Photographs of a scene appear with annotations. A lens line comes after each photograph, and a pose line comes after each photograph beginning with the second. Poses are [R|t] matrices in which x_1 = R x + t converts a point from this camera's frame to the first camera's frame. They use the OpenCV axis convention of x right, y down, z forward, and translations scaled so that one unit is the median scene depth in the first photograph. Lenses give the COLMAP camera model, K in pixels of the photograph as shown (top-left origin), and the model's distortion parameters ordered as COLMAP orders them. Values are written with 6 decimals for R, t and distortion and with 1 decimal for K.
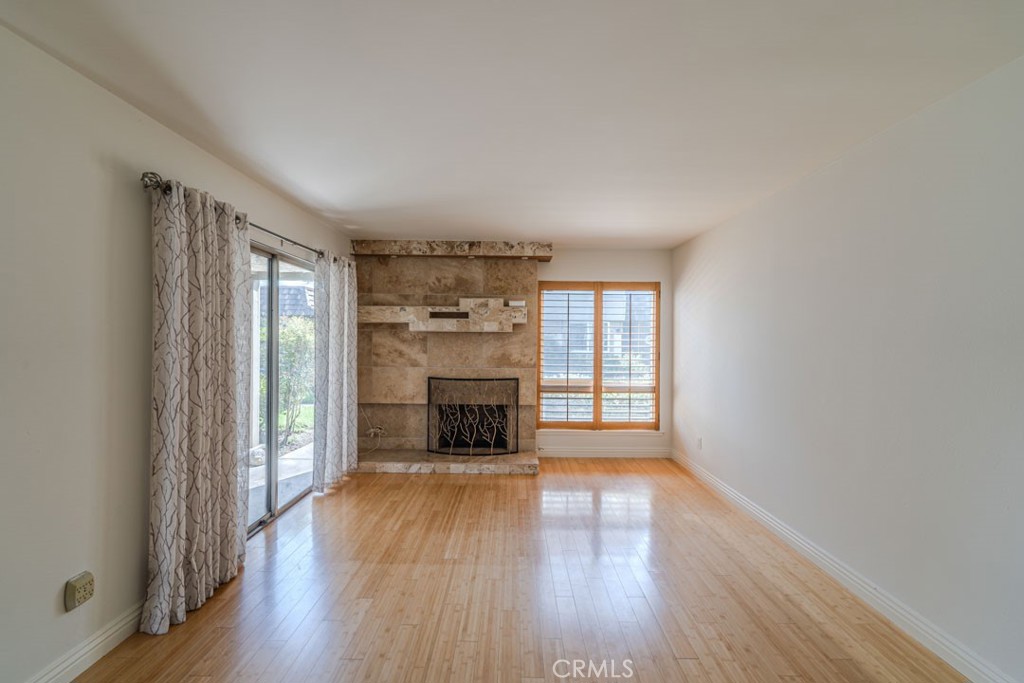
lens RADIAL K [[420.2, 0, 515.2], [0, 420.2, 339.2], [0, 0, 1]] dist [-0.001434, -0.000372]
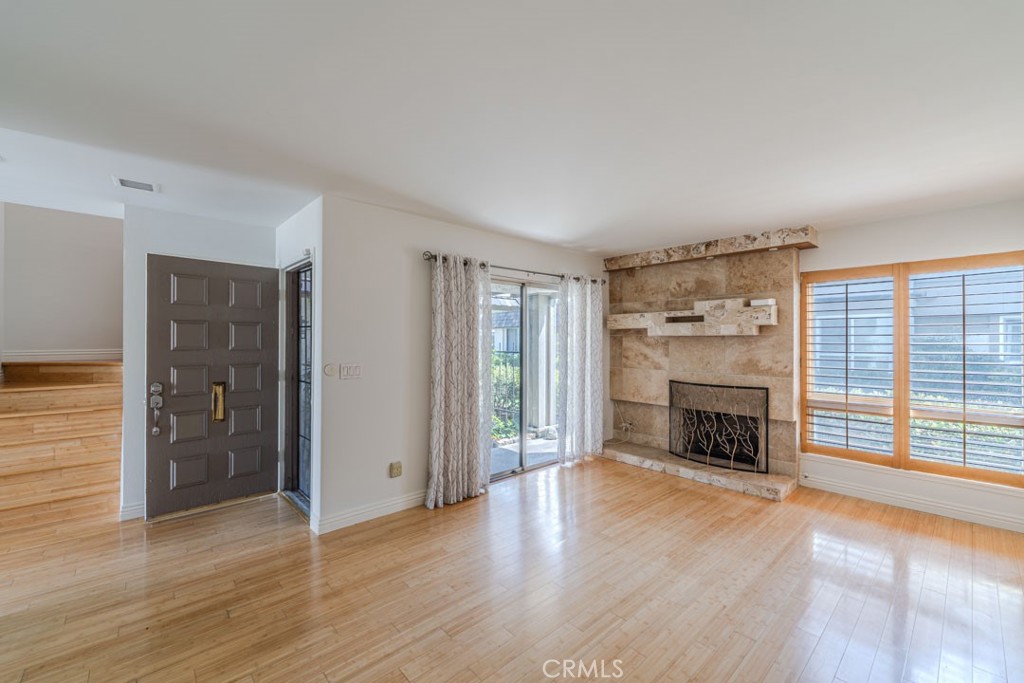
lens RADIAL K [[418.9, 0, 514.2], [0, 418.9, 341.0], [0, 0, 1]] dist [-0.000513, -0.000421]
pose [[0.672841, -0.007375, -0.739750, 0.304890], [0.001227, 0.999960, -0.008854, 0.002813], [0.739786, 0.005050, 0.672824, 0.027731]]
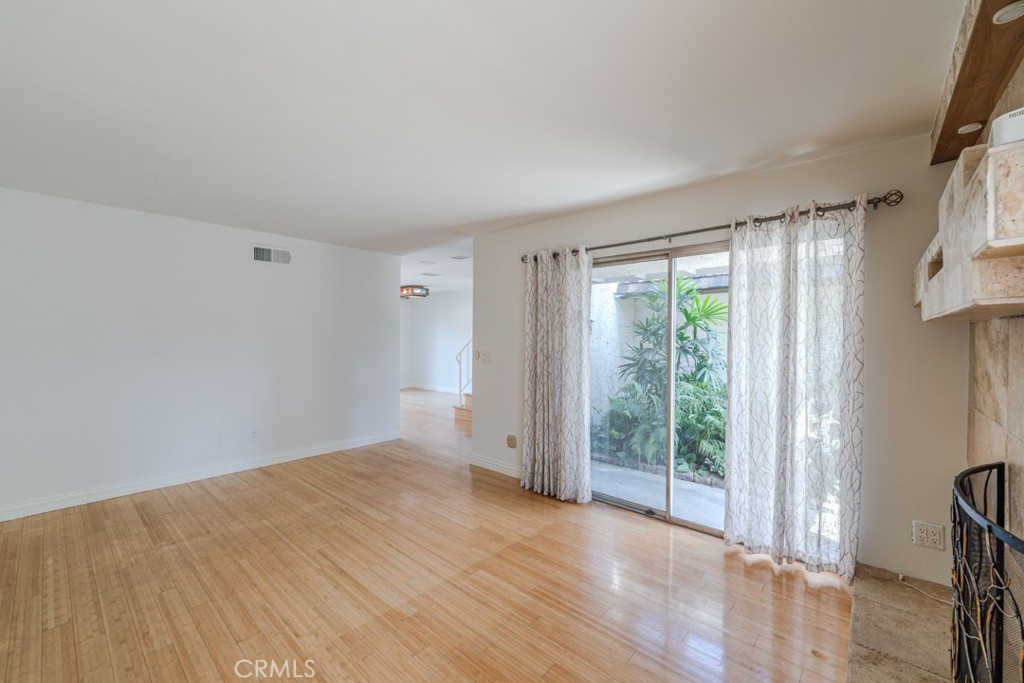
lens RADIAL K [[415.2, 0, 511.9], [0, 415.2, 338.4], [0, 0, 1]] dist [-0.000291, -0.000421]
pose [[-0.668060, -0.009174, -0.744050, 0.278404], [-0.014537, 0.999894, 0.000724, 0.001971], [0.743965, 0.011300, -0.668123, 0.965915]]
